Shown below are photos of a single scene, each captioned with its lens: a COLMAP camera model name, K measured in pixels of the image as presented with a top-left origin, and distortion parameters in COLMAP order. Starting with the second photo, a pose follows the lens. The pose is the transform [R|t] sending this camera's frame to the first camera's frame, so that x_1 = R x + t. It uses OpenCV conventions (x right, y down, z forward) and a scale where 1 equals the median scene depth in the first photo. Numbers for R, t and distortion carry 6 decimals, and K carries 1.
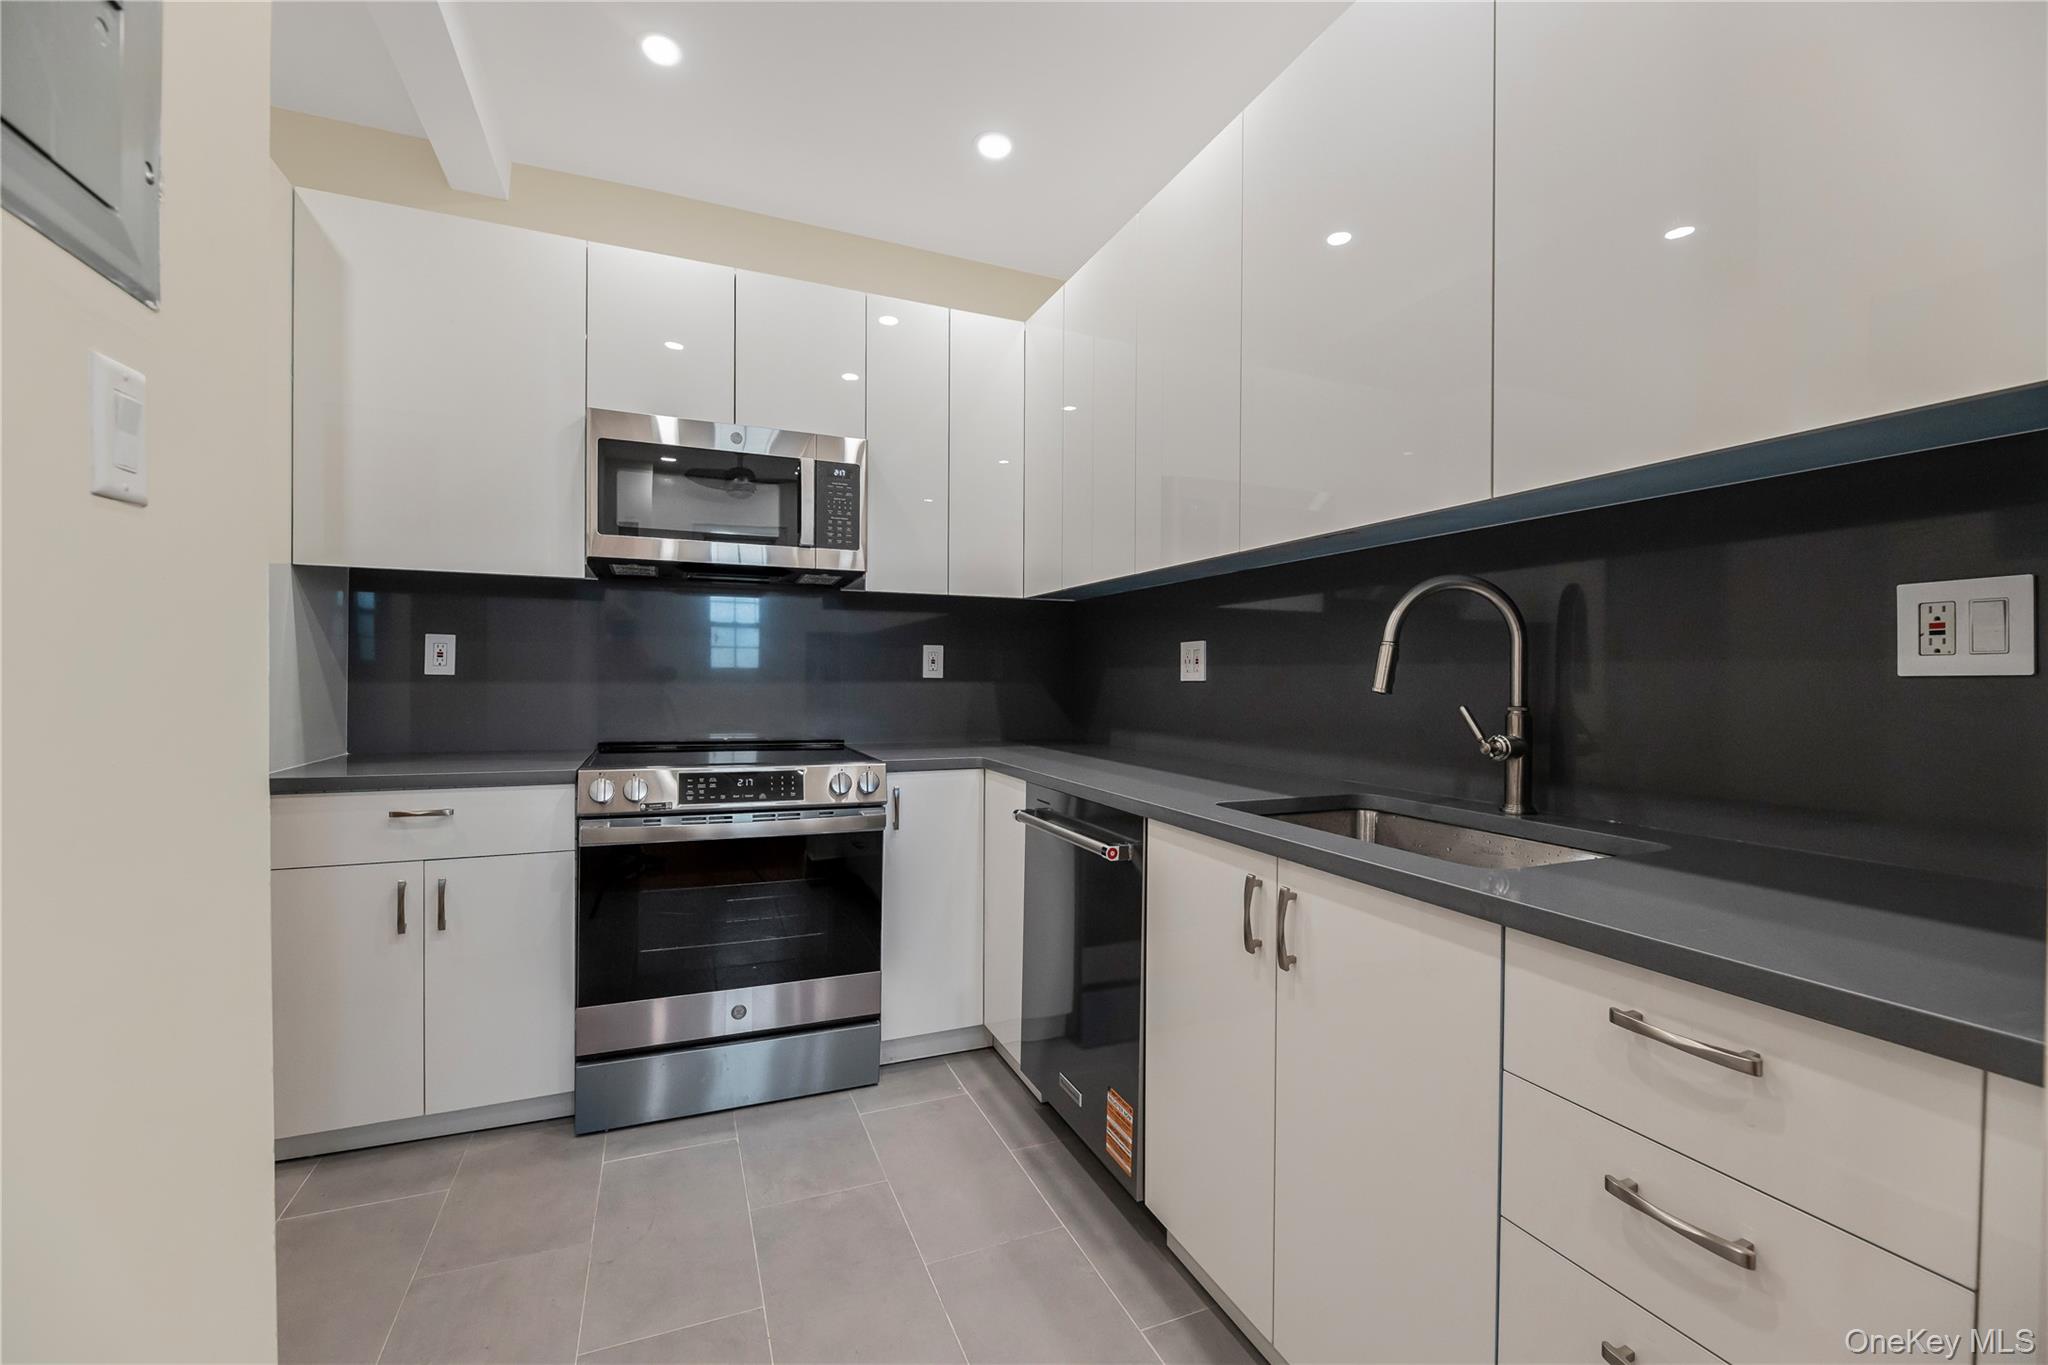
lens RADIAL K [[840.0, 0, 1027.2], [0, 840.0, 676.4], [0, 0, 1]] dist [-0.001272, -0.000993]
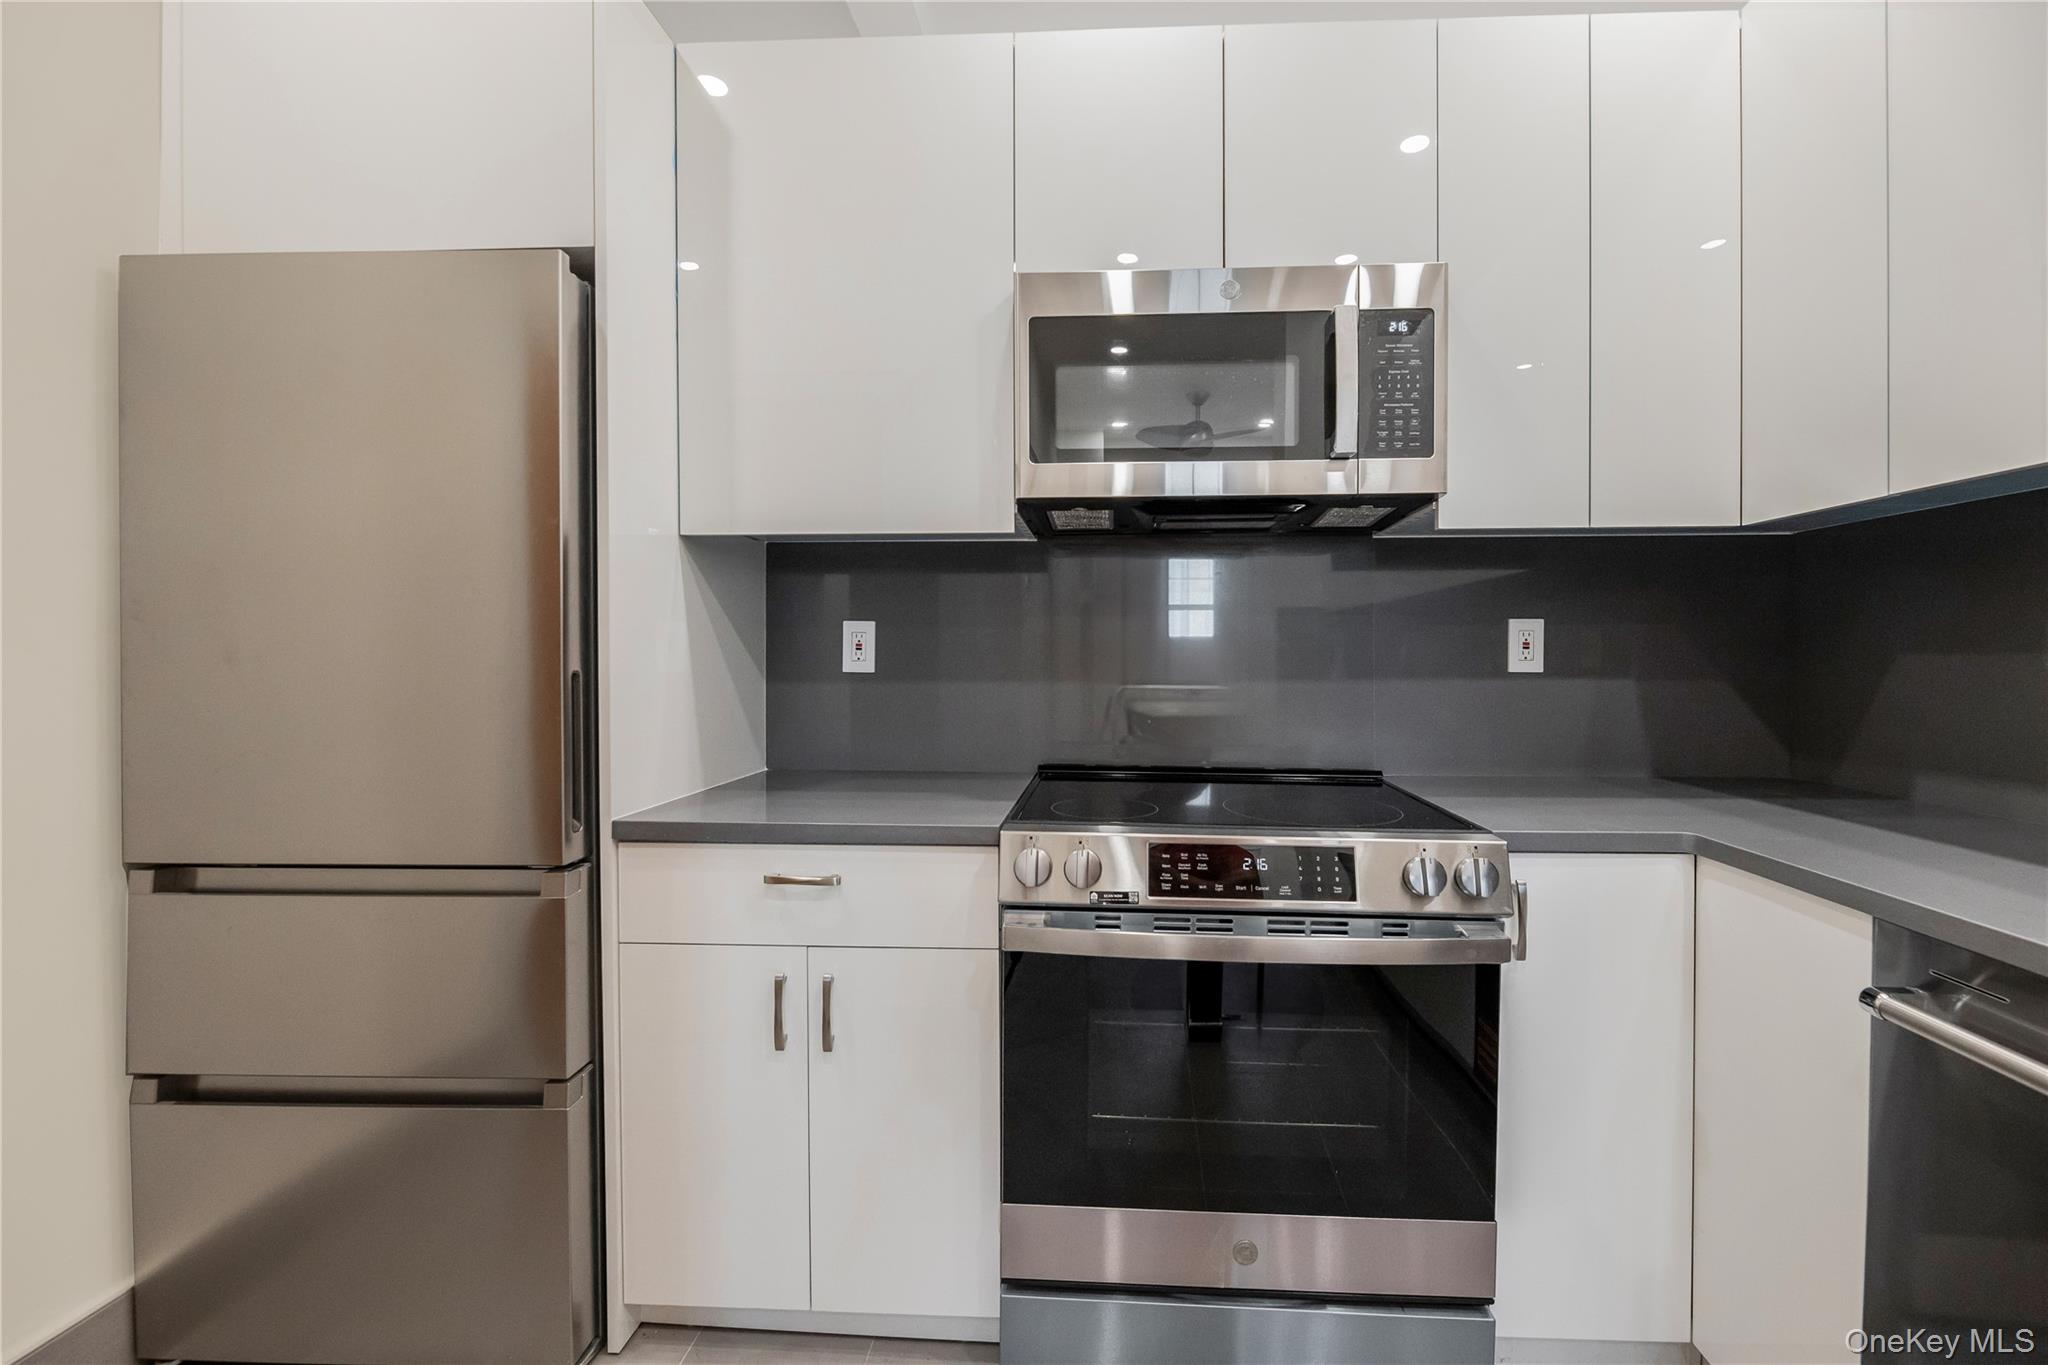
lens RADIAL K [[840.0, 0, 1073.6], [0, 840.0, 657.7], [0, 0, 1]] dist [-0.001272, -0.000993]
pose [[0.895969, -0.004941, -0.444089, -0.178151], [0.006682, 0.999975, 0.002356, -0.016669], [0.444066, -0.005079, 0.895980, 0.400302]]
